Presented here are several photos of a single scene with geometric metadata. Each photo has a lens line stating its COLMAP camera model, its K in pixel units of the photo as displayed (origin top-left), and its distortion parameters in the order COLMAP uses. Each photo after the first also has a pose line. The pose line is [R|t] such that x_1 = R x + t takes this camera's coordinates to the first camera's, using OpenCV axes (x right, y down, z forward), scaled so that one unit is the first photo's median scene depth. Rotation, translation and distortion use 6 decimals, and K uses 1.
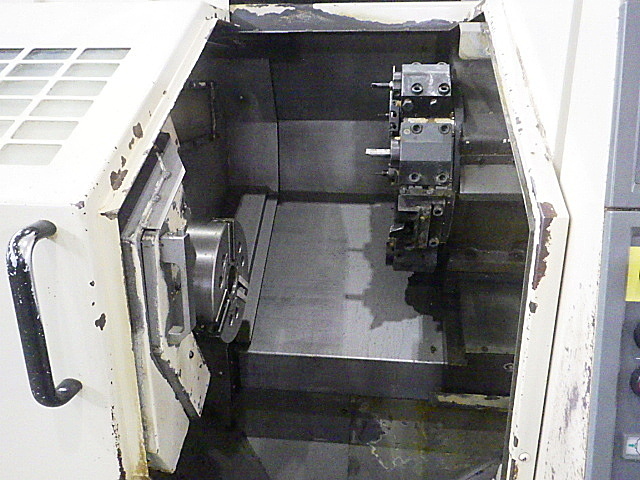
lens RADIAL K [[524.1, 0, 320.0], [0, 524.1, 240.0], [0, 0, 1]] dist [-0.003942, -0.012223]
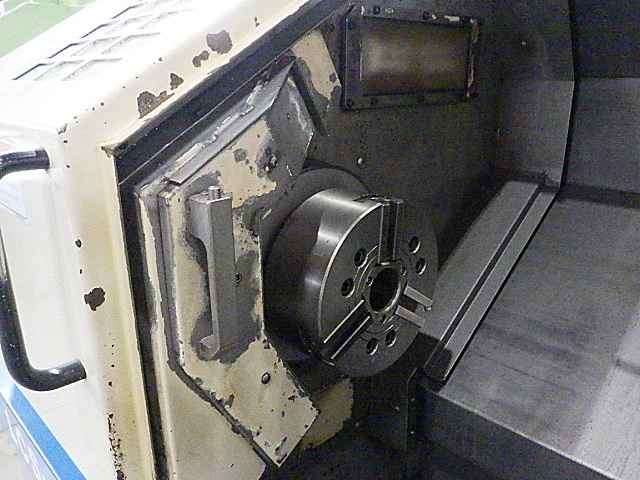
lens RADIAL K [[527.3, 0, 336.0], [0, 527.3, 241.4], [0, 0, 1]] dist [-0.010547, -0.008763]
pose [[0.785615, 0.186489, -0.589941, 0.153358], [-0.178619, 0.981256, 0.072326, -0.019632], [0.592372, 0.048554, 0.804200, 0.367277]]
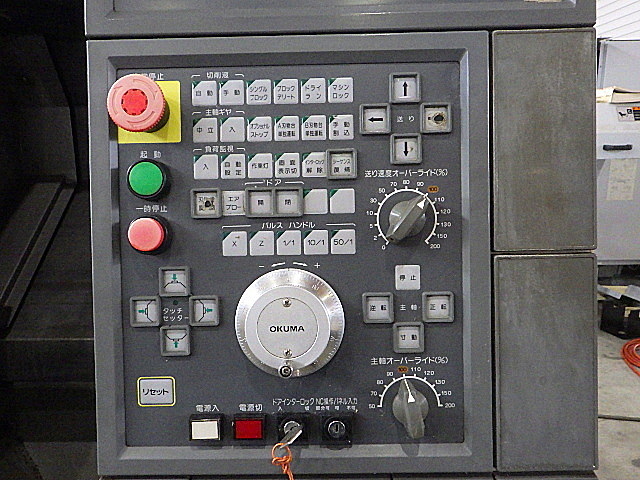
lens RADIAL K [[524.1, 0, 320.0], [0, 524.1, 240.0], [0, 0, 1]] dist [-0.003942, -0.012223]
pose [[0.994688, -0.037021, 0.096050, 0.360613], [0.045463, 0.995149, -0.087248, 0.161406], [-0.092354, 0.091151, 0.991545, 0.039448]]
